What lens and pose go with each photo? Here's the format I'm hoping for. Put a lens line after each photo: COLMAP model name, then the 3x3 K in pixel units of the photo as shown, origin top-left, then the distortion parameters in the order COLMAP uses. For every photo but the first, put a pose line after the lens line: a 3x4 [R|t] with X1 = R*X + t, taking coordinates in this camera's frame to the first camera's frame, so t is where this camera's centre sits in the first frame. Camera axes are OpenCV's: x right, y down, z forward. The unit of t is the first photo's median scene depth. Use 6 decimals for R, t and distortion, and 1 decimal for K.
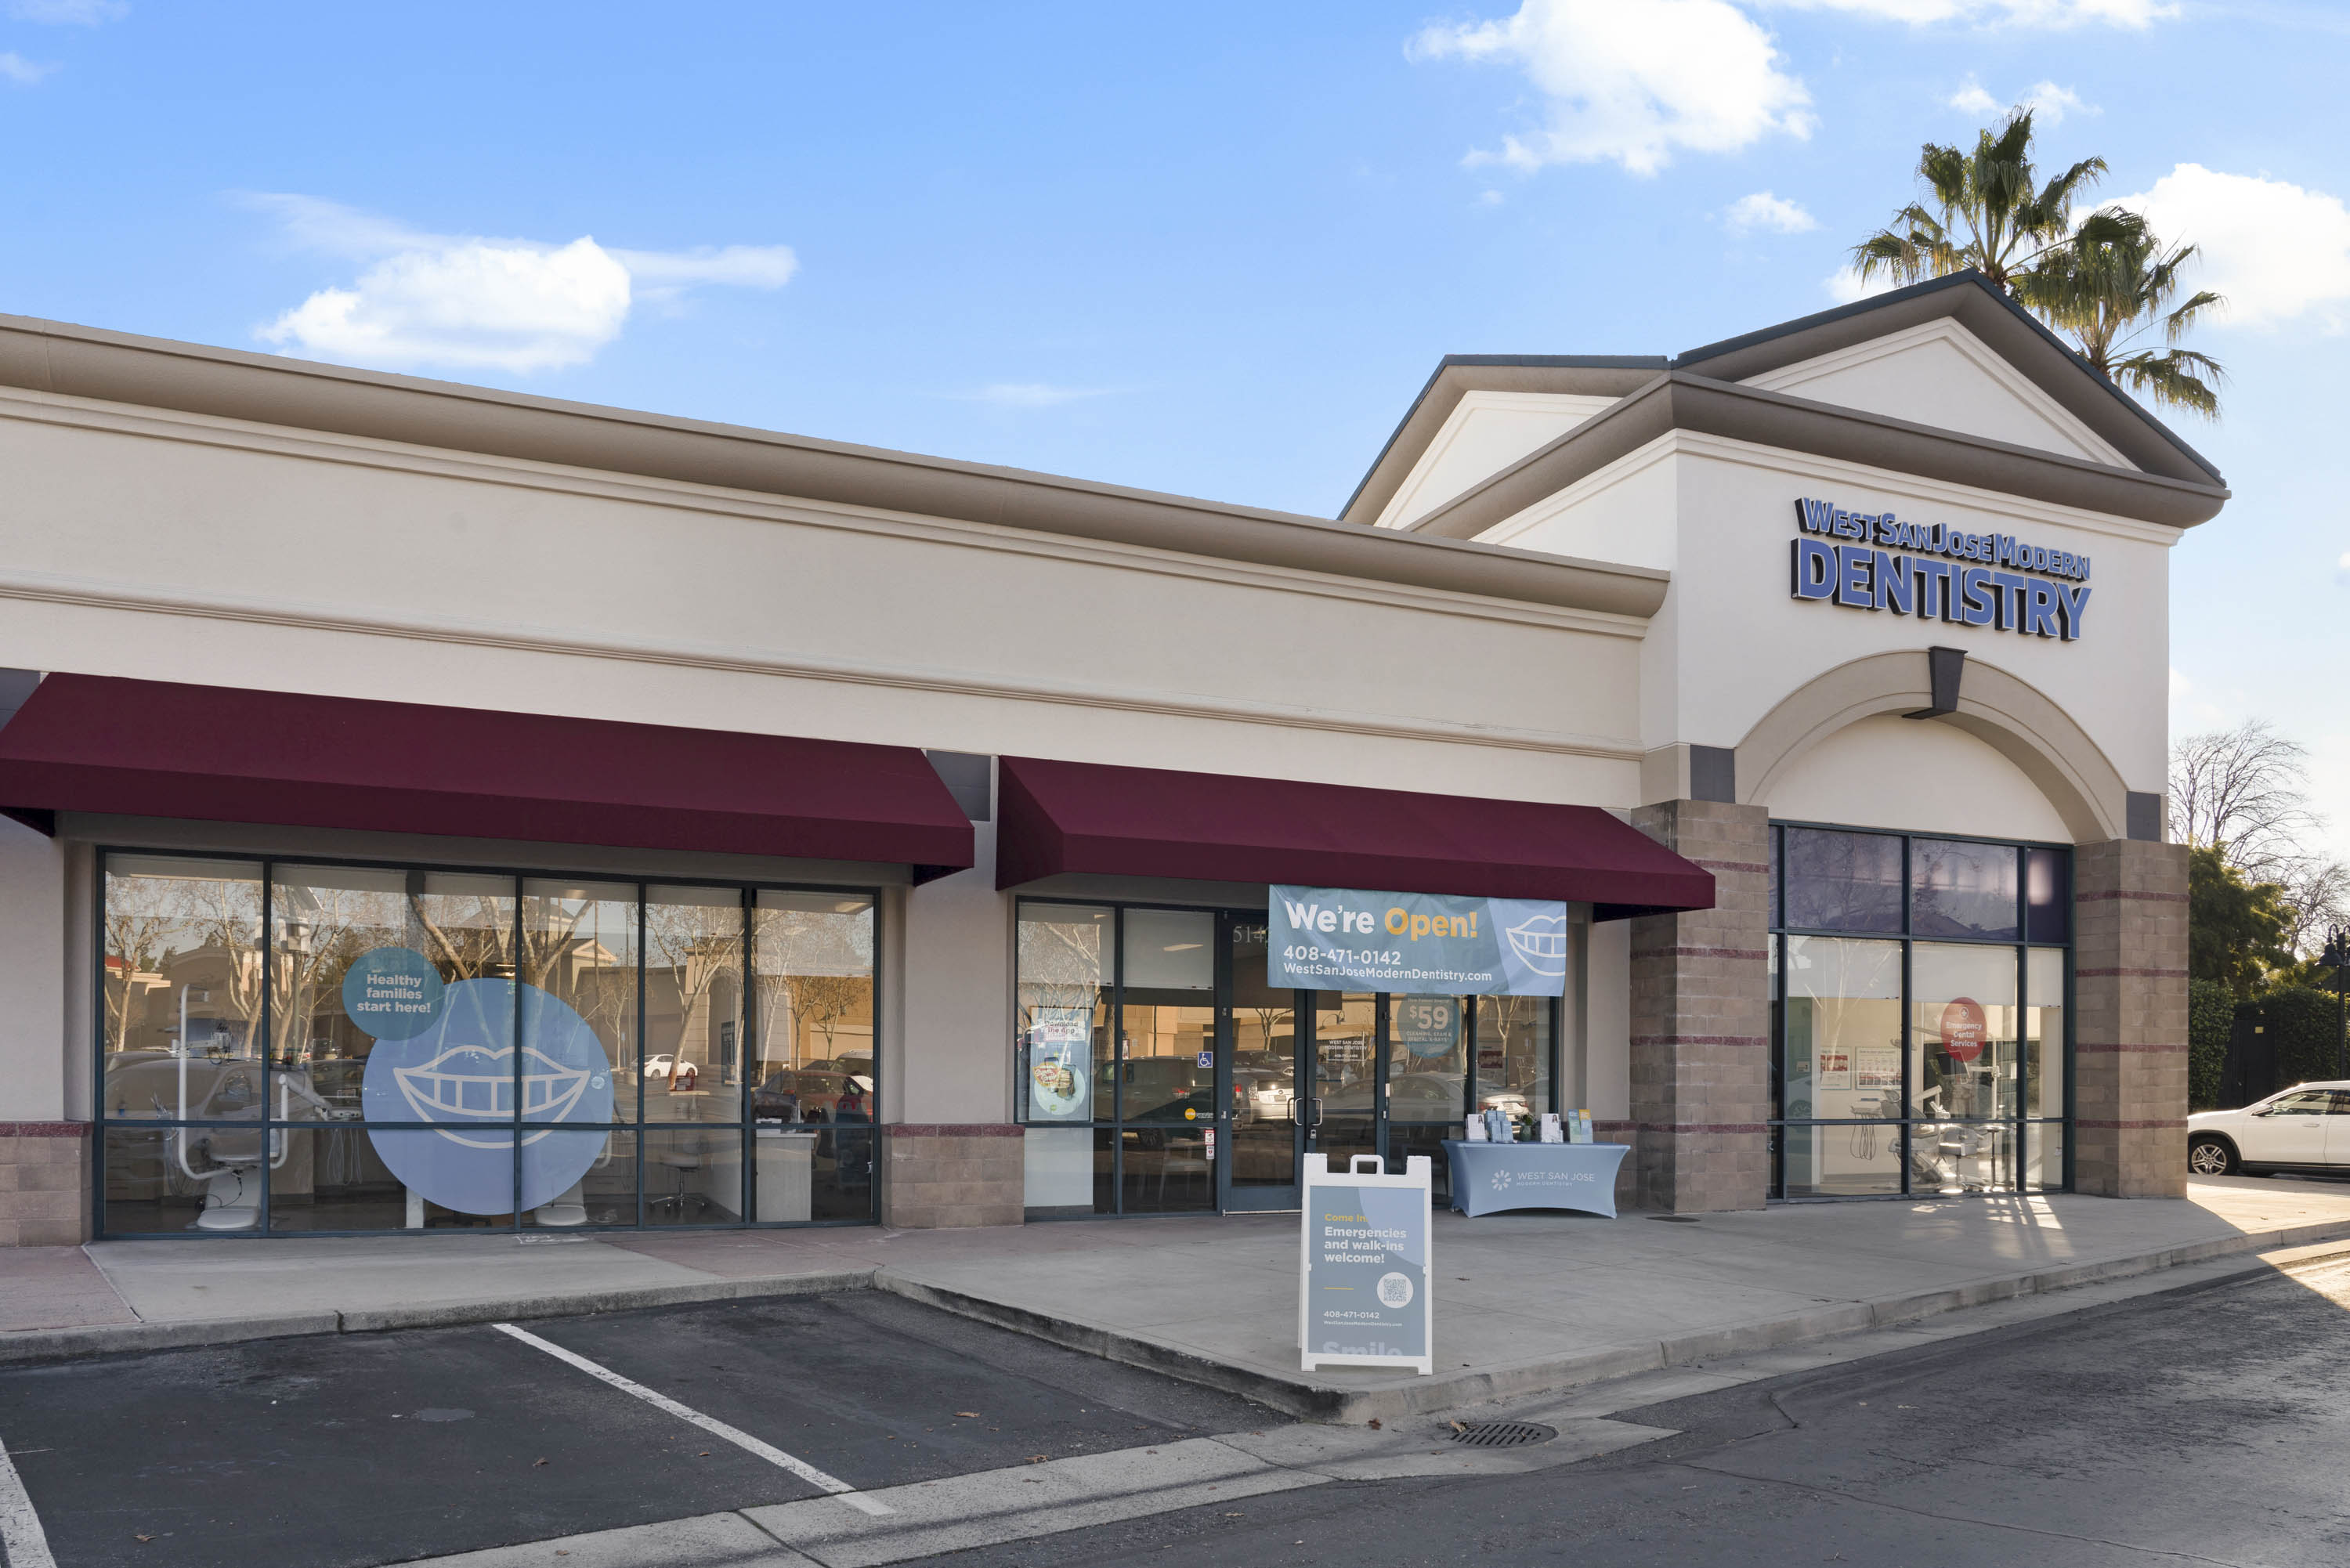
lens RADIAL K [[1671.5, 0, 1171.5], [0, 1671.5, 623.9], [0, 0, 1]] dist [-0.024608, 0.000681]
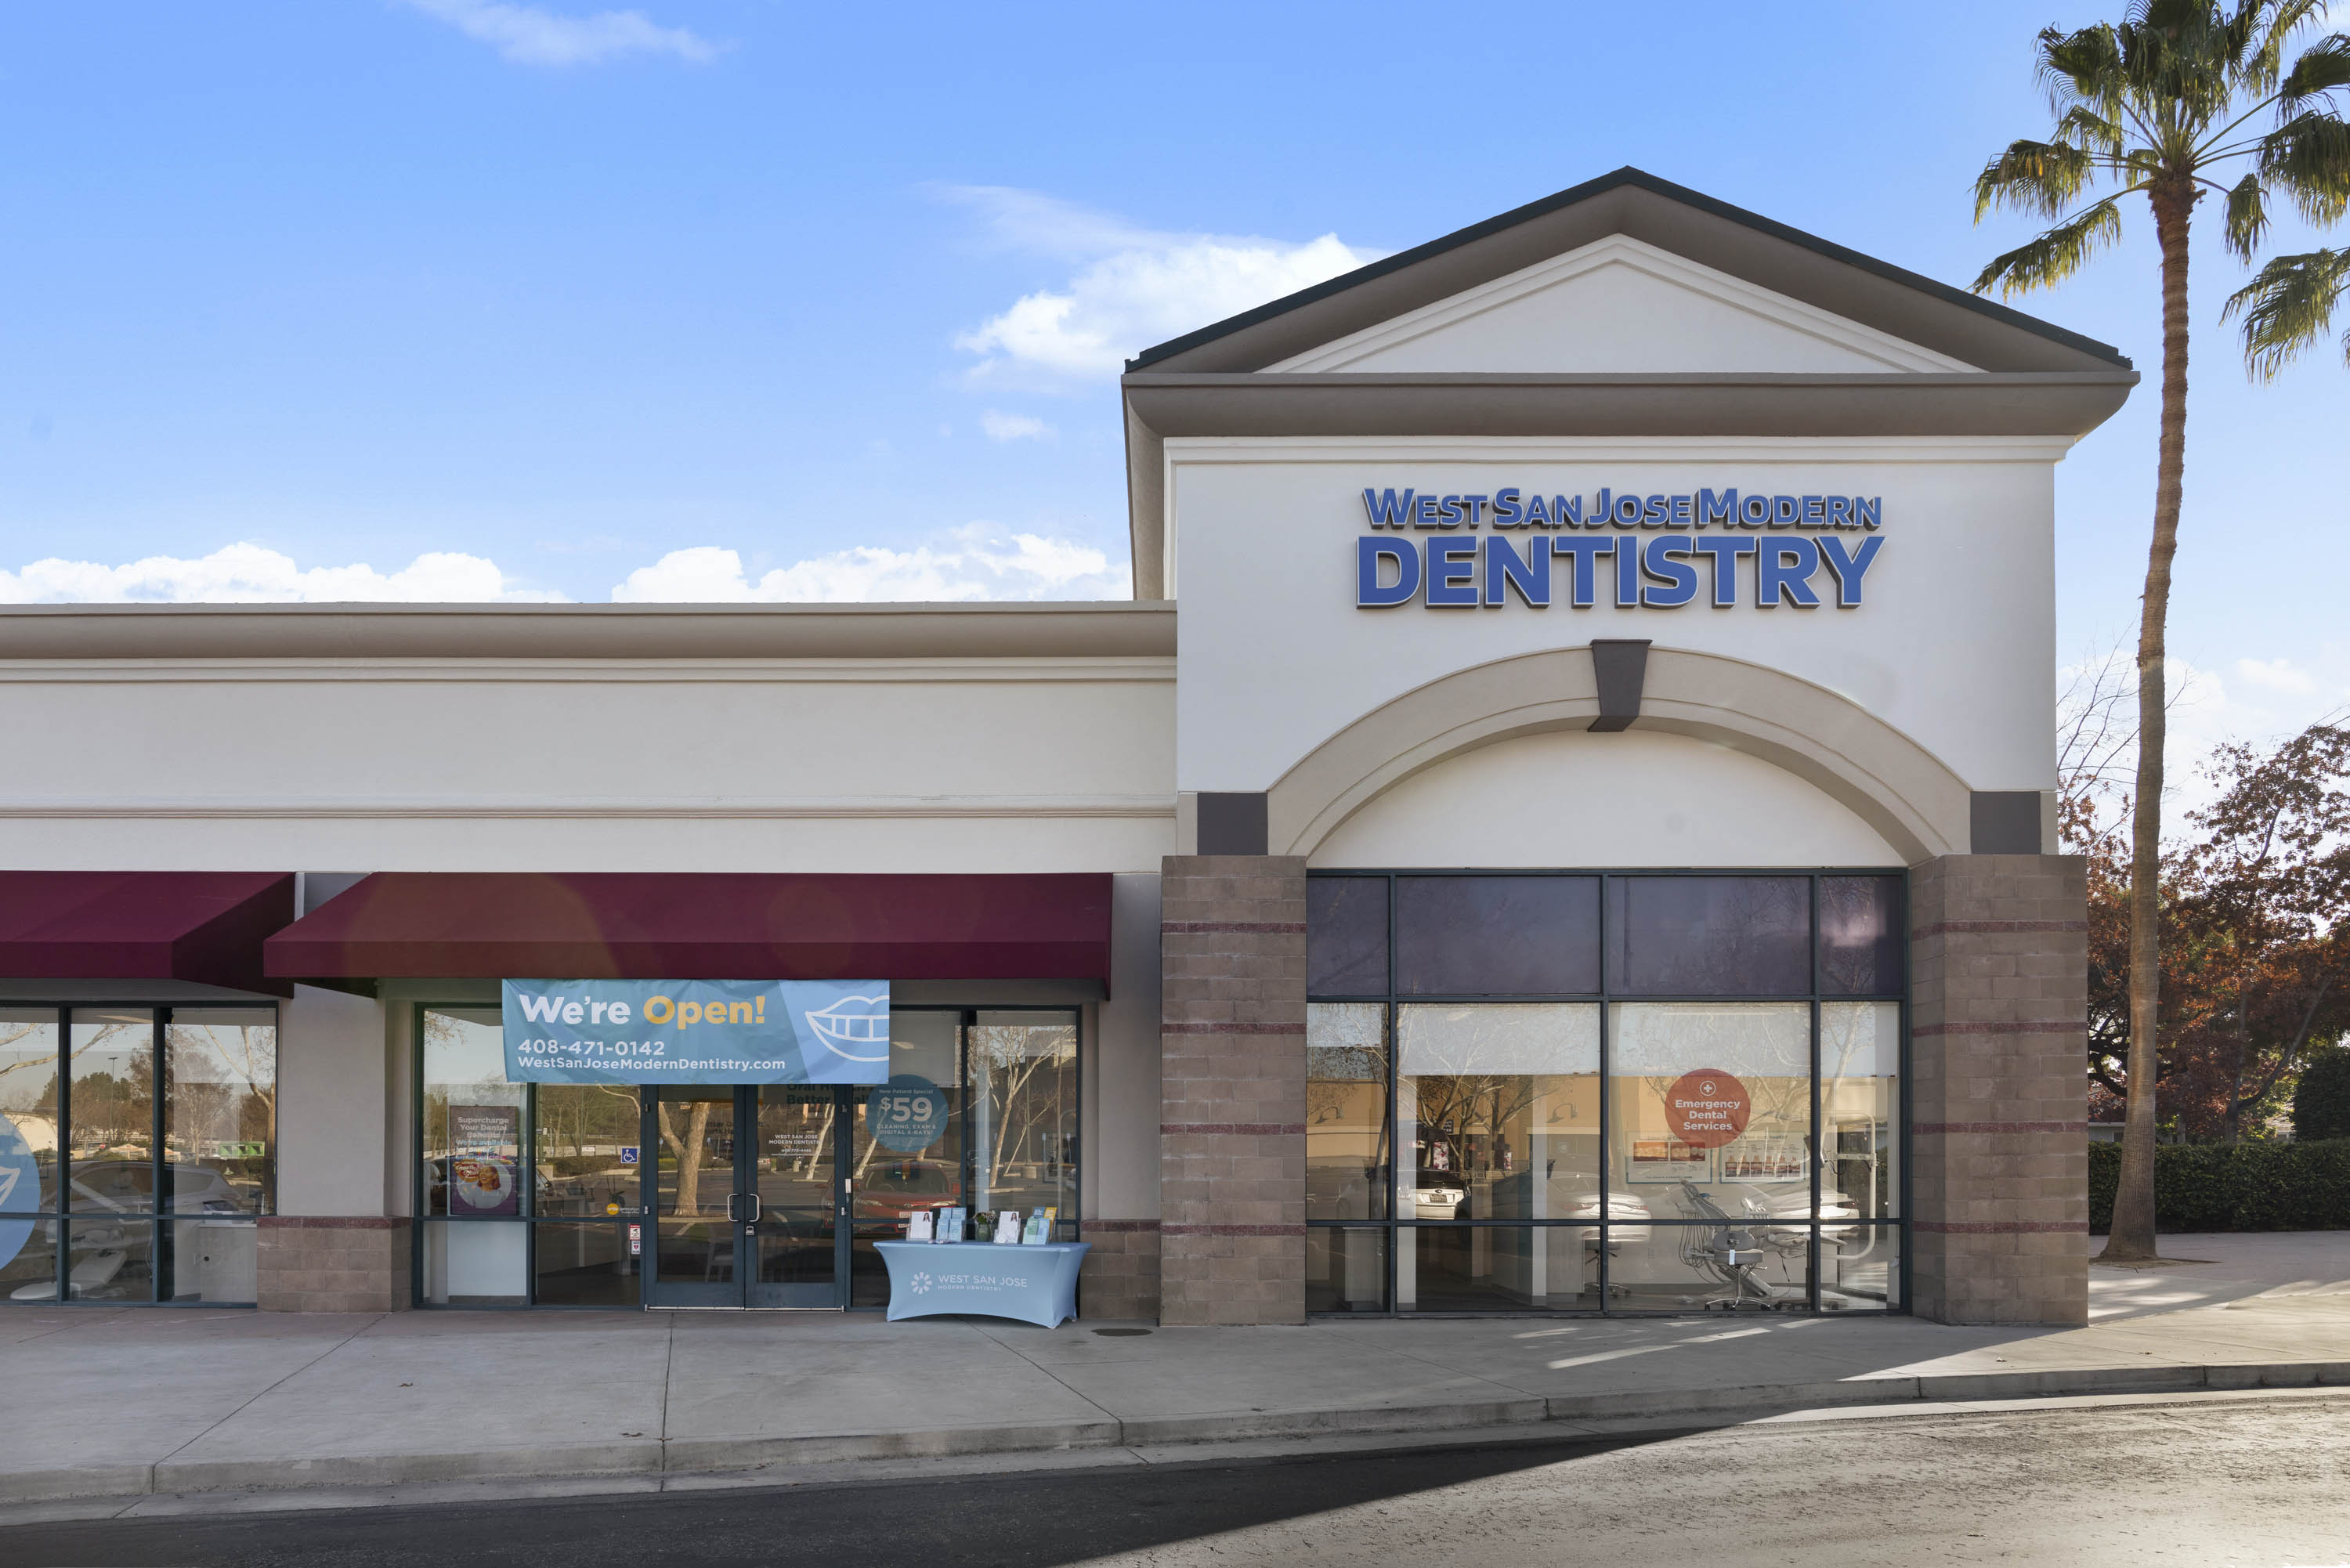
lens RADIAL K [[1533.3, 0, 1175.0], [0, 1533.3, 784.0], [0, 0, 1]] dist [-0.030839, 0.003666]
pose [[0.912965, -0.108007, -0.393484, 0.636297], [0.114142, 0.993433, -0.007853, 0.075150], [0.391748, -0.037744, 0.919298, 0.263646]]
